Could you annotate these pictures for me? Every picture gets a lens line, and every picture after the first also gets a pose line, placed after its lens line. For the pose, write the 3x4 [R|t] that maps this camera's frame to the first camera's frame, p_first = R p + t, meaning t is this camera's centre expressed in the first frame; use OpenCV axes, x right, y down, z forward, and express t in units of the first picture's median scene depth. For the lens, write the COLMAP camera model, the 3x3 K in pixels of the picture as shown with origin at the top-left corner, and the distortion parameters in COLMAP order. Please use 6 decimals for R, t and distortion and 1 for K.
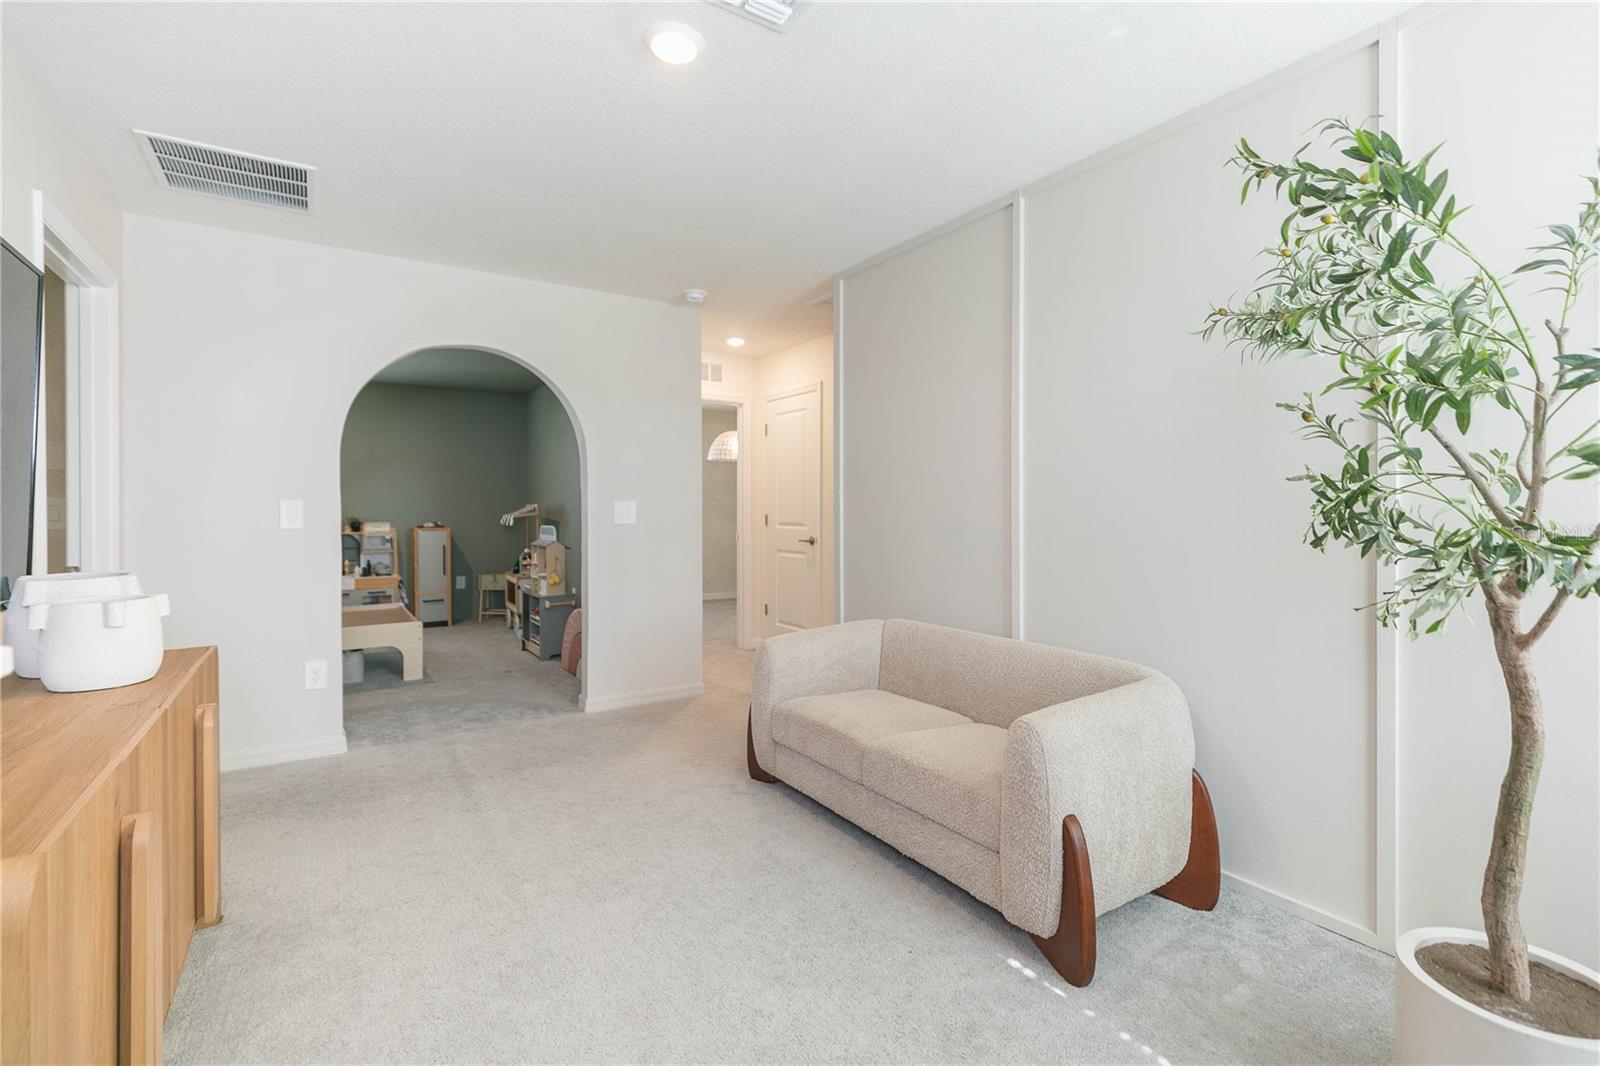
lens RADIAL K [[723.3, 0, 805.7], [0, 723.3, 508.5], [0, 0, 1]] dist [0.002508, -0.001235]
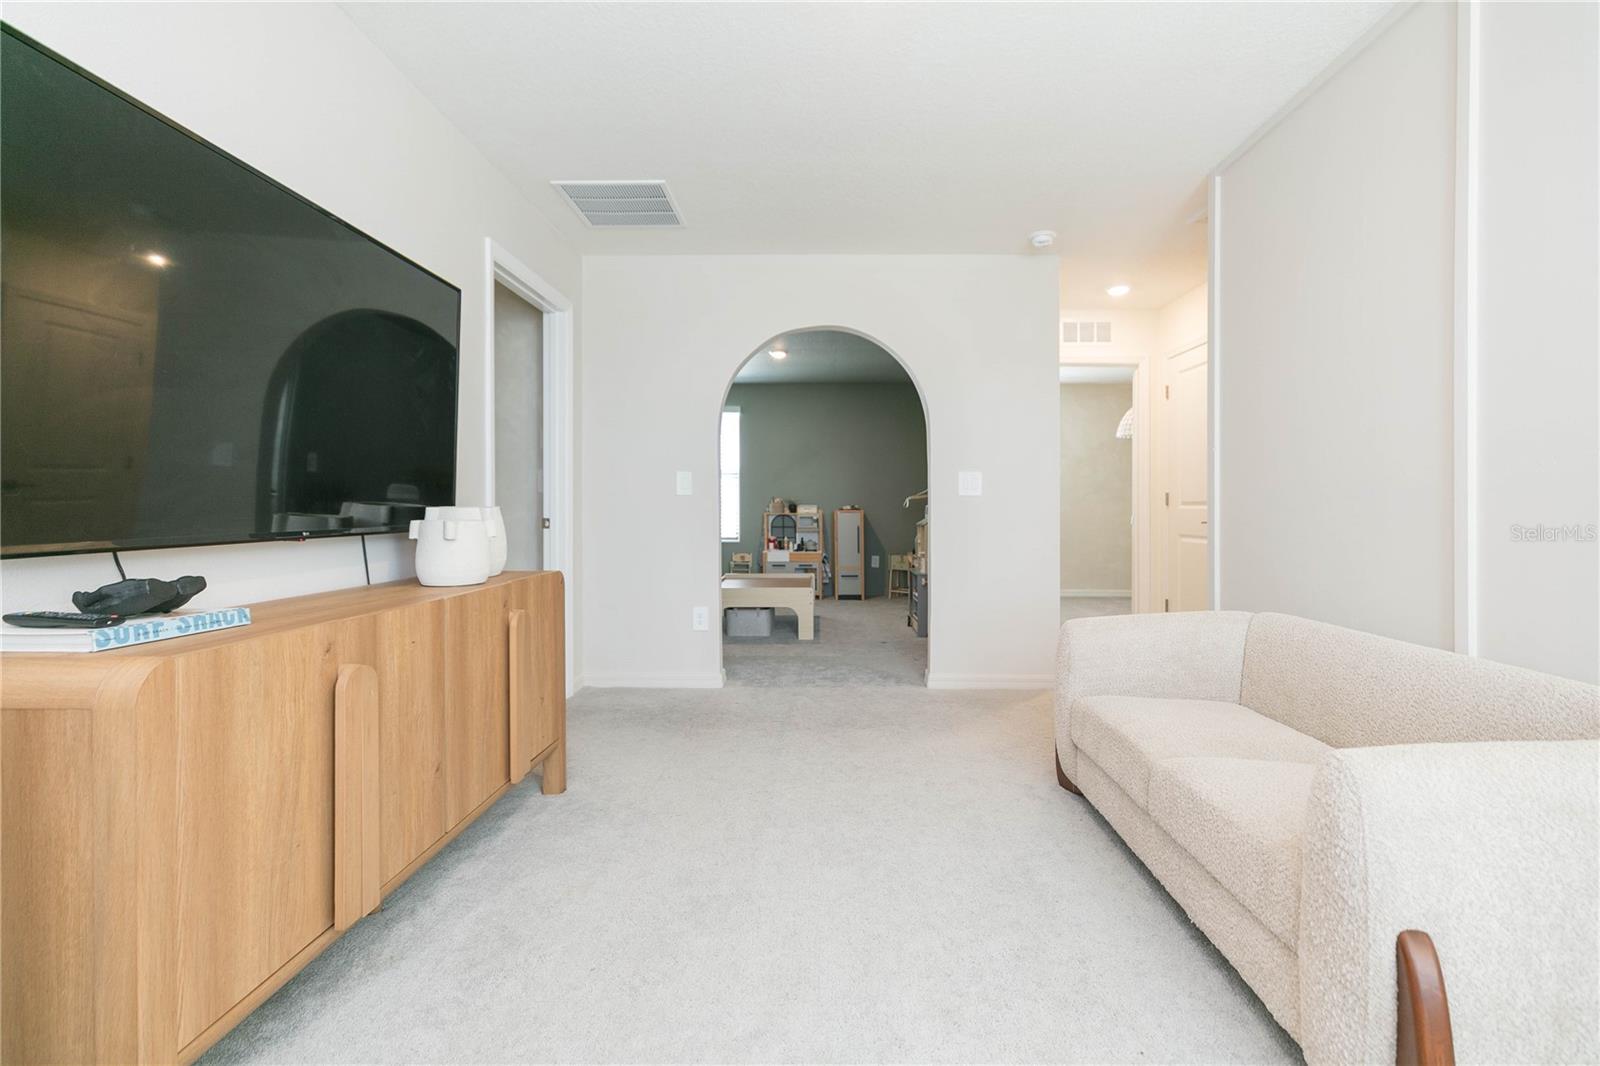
lens RADIAL K [[723.3, 0, 827.4], [0, 723.3, 508.9], [0, 0, 1]] dist [0.002508, -0.001235]
pose [[0.825613, 0.004419, -0.564219, 0.137905], [-0.004353, 0.999989, 0.001462, 0.040091], [0.564220, 0.001249, 0.825624, 0.117317]]
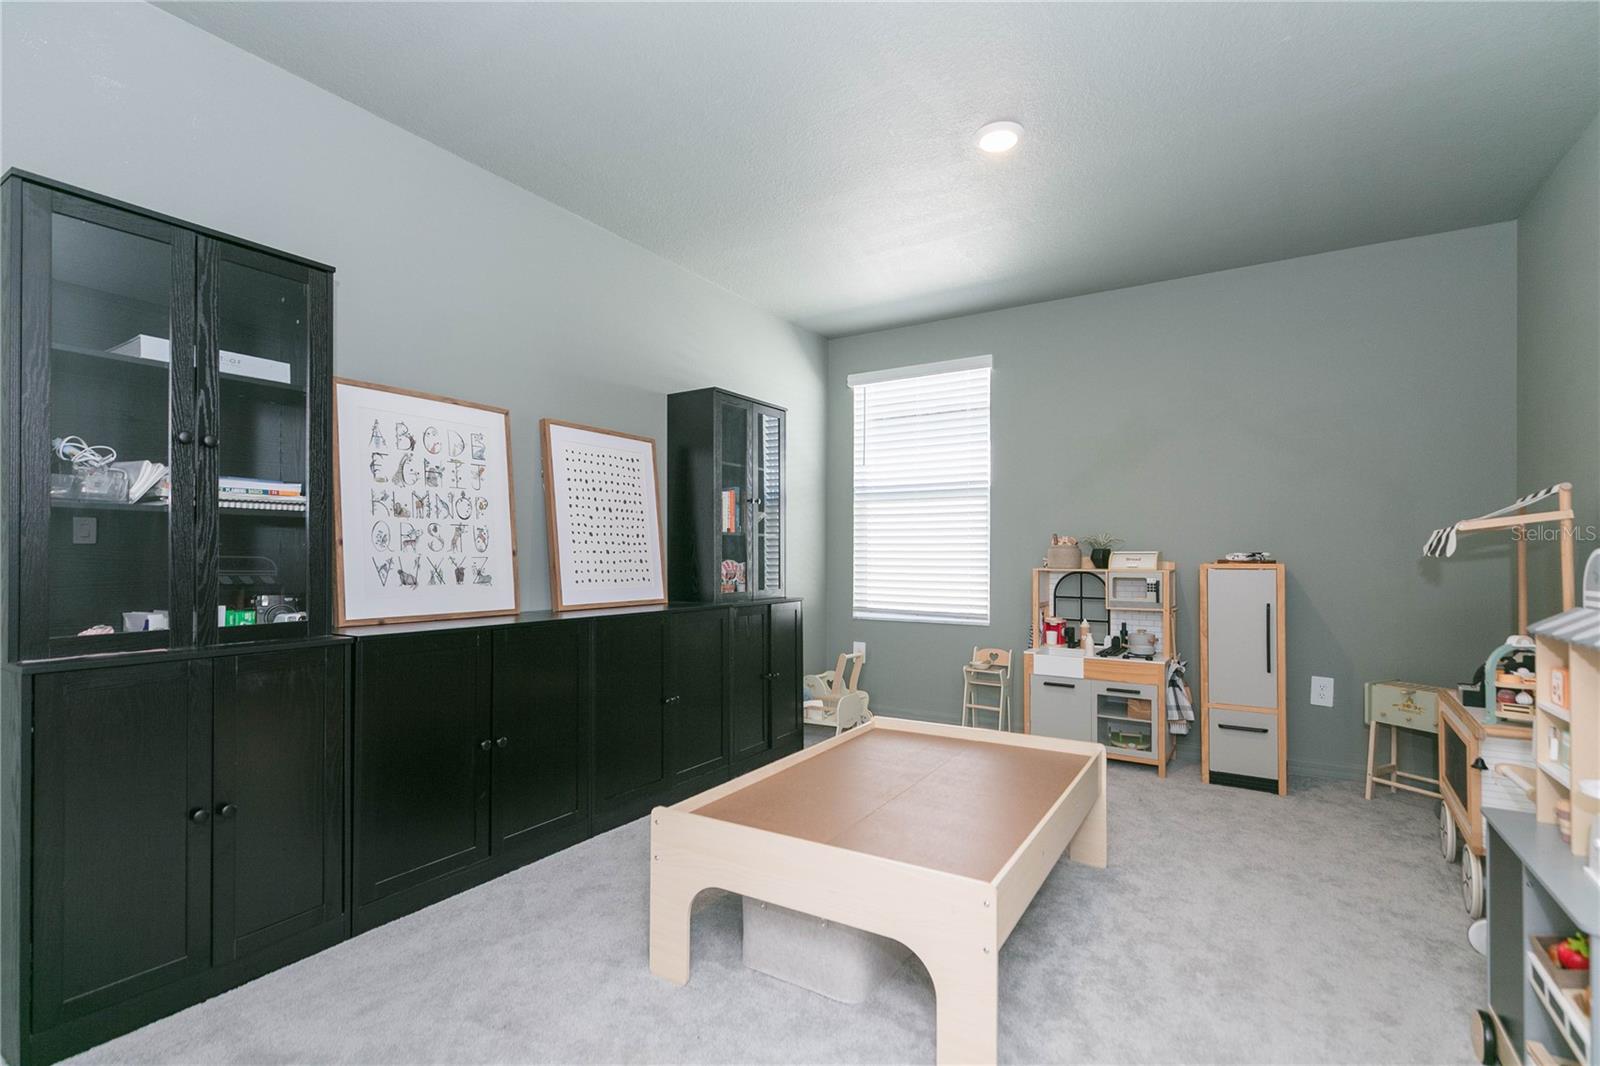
lens RADIAL K [[723.3, 0, 806.8], [0, 723.3, 558.6], [0, 0, 1]] dist [0.002508, -0.001235]
pose [[0.408403, 0.006635, -0.912778, -0.374329], [-0.007960, 0.999961, 0.003707, 0.041504], [0.912767, 0.005752, 0.408440, 0.981981]]
